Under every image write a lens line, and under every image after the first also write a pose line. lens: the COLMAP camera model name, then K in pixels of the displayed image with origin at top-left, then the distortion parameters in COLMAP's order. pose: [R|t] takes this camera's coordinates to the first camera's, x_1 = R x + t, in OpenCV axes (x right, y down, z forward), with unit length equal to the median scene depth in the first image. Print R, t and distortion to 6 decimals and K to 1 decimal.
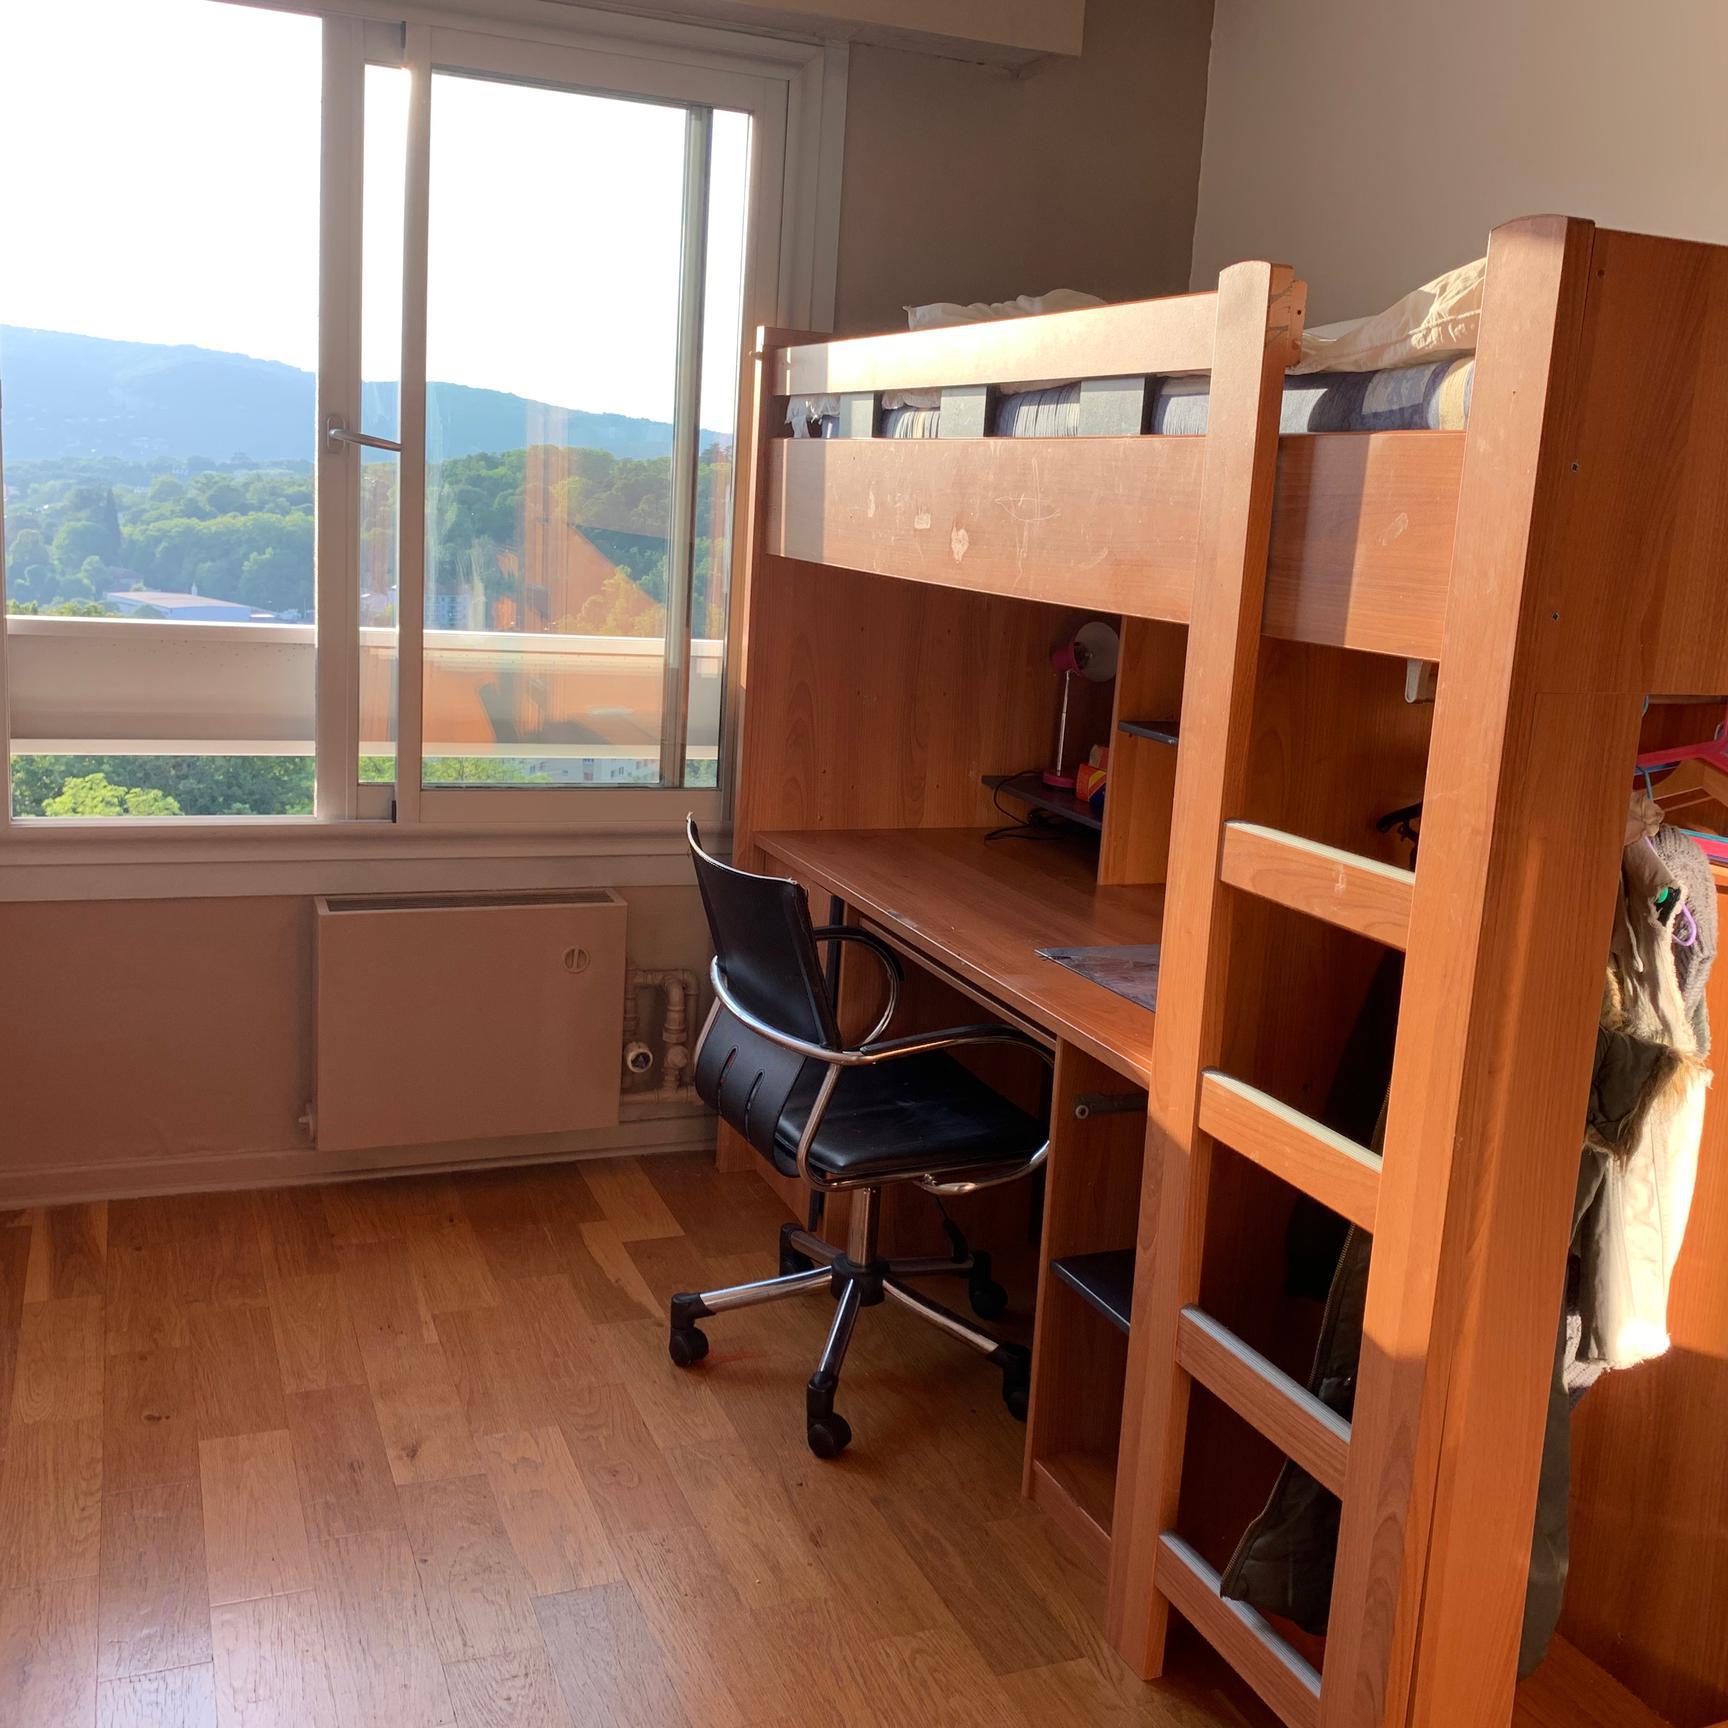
lens RADIAL K [[1771.0, 0, 859.2], [0, 1771.0, 853.2], [0, 0, 1]] dist [0.006454, 0.000000]
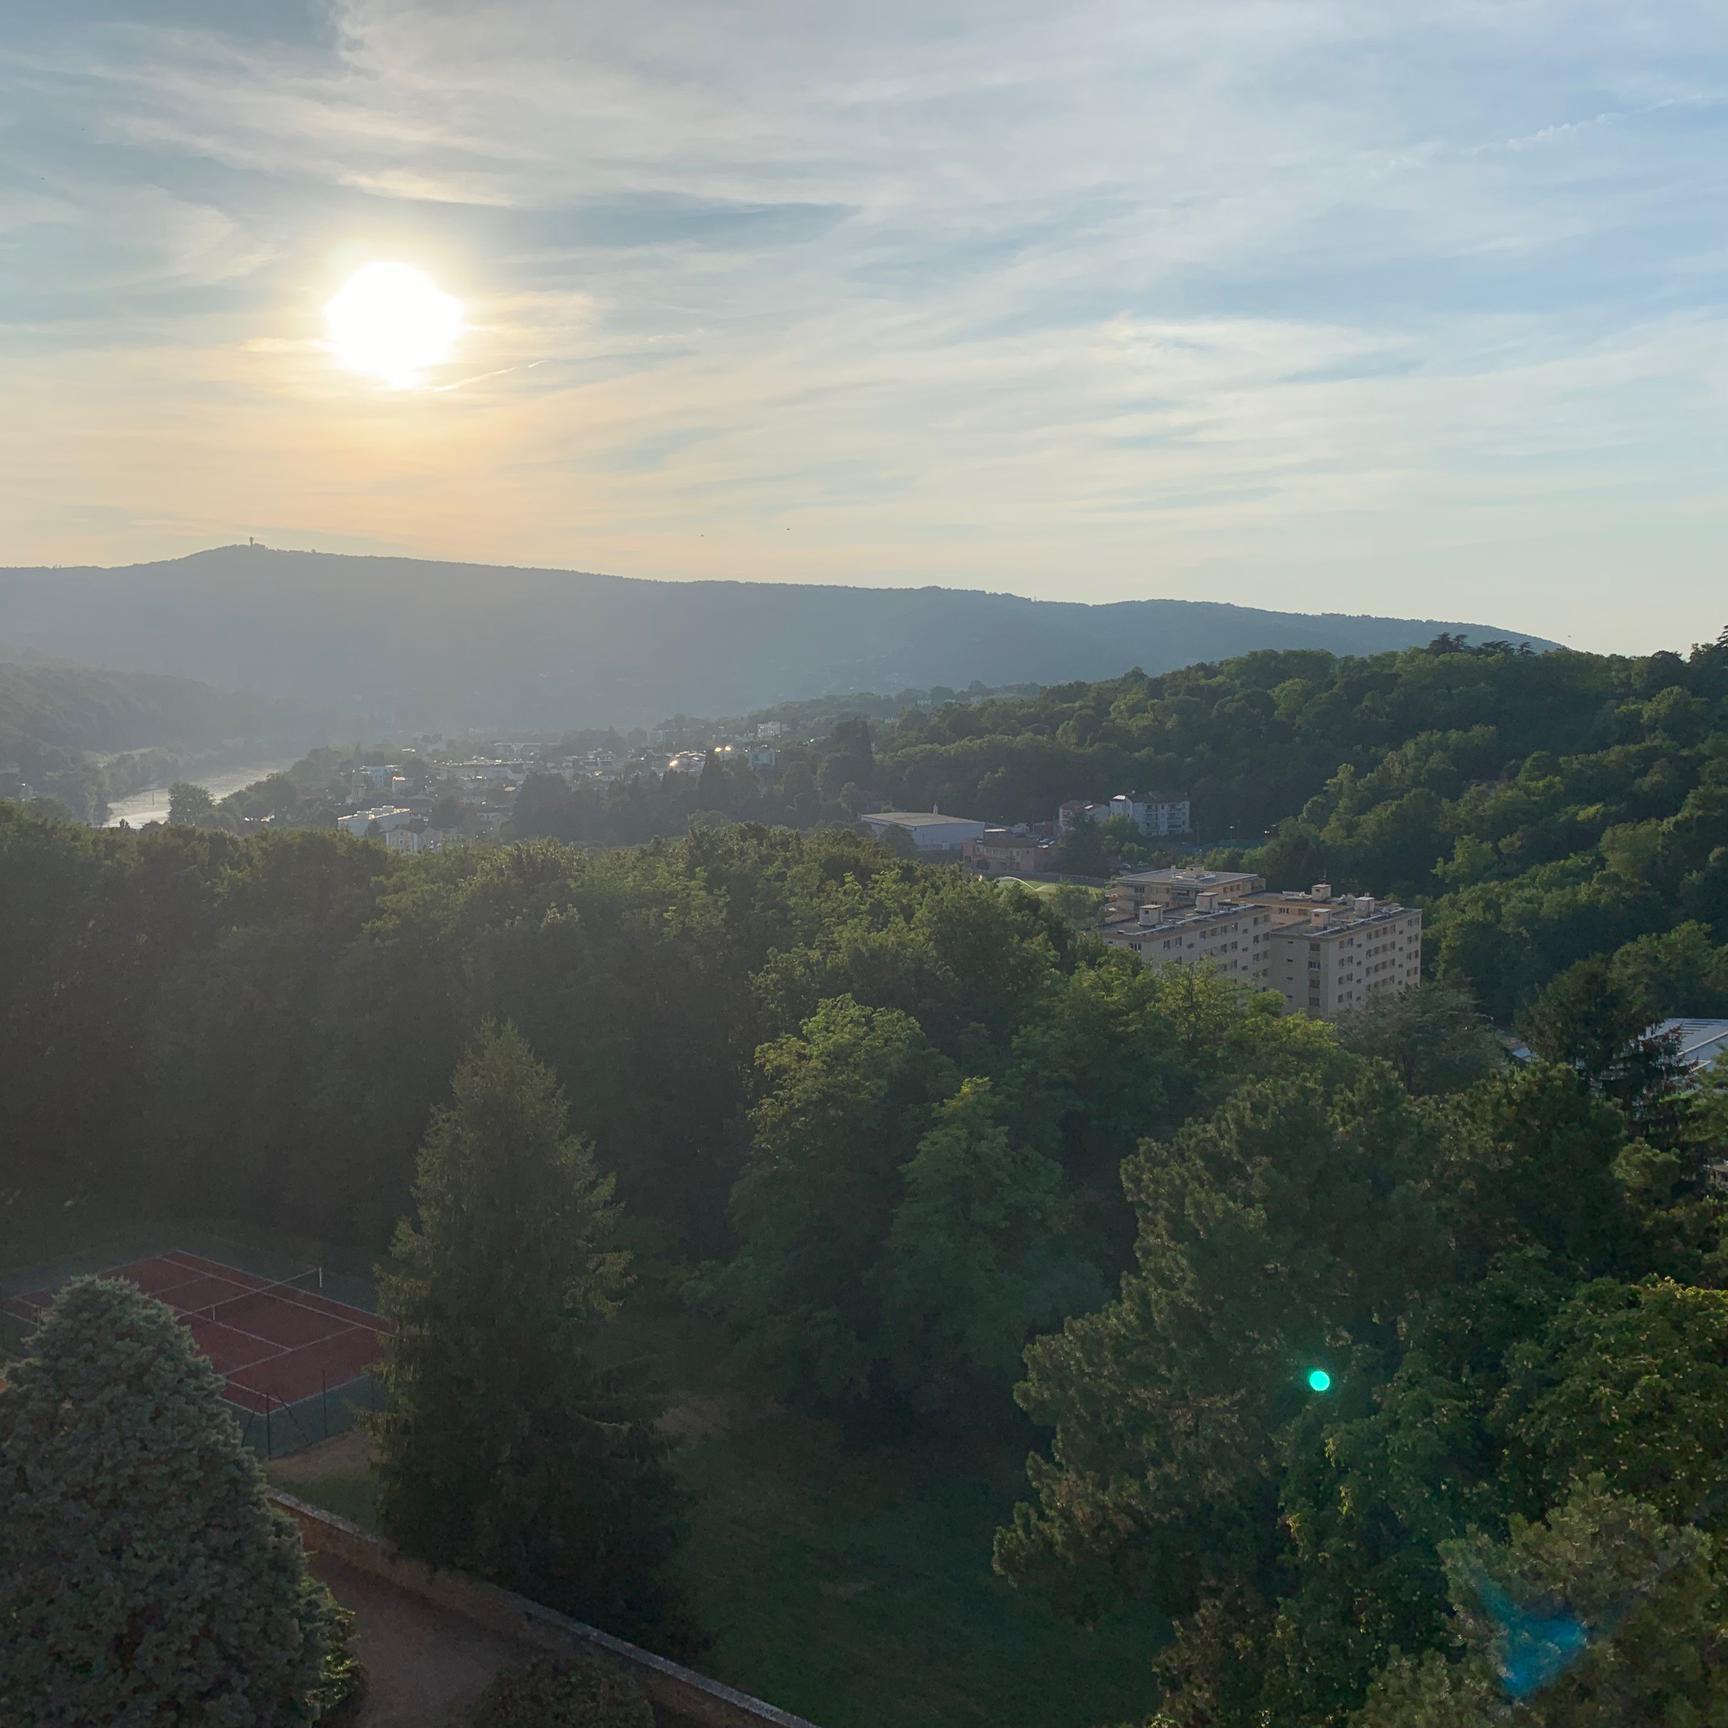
lens RADIAL K [[1771.0, 0, 866.4], [0, 1771.0, 863.2], [0, 0, 1]] dist [0.006454, 0.000000]
pose [[0.922184, -0.032497, -0.385384, -0.560431], [-0.009631, 0.994225, -0.106882, -0.284812], [0.386632, 0.102276, 0.916545, 1.474779]]
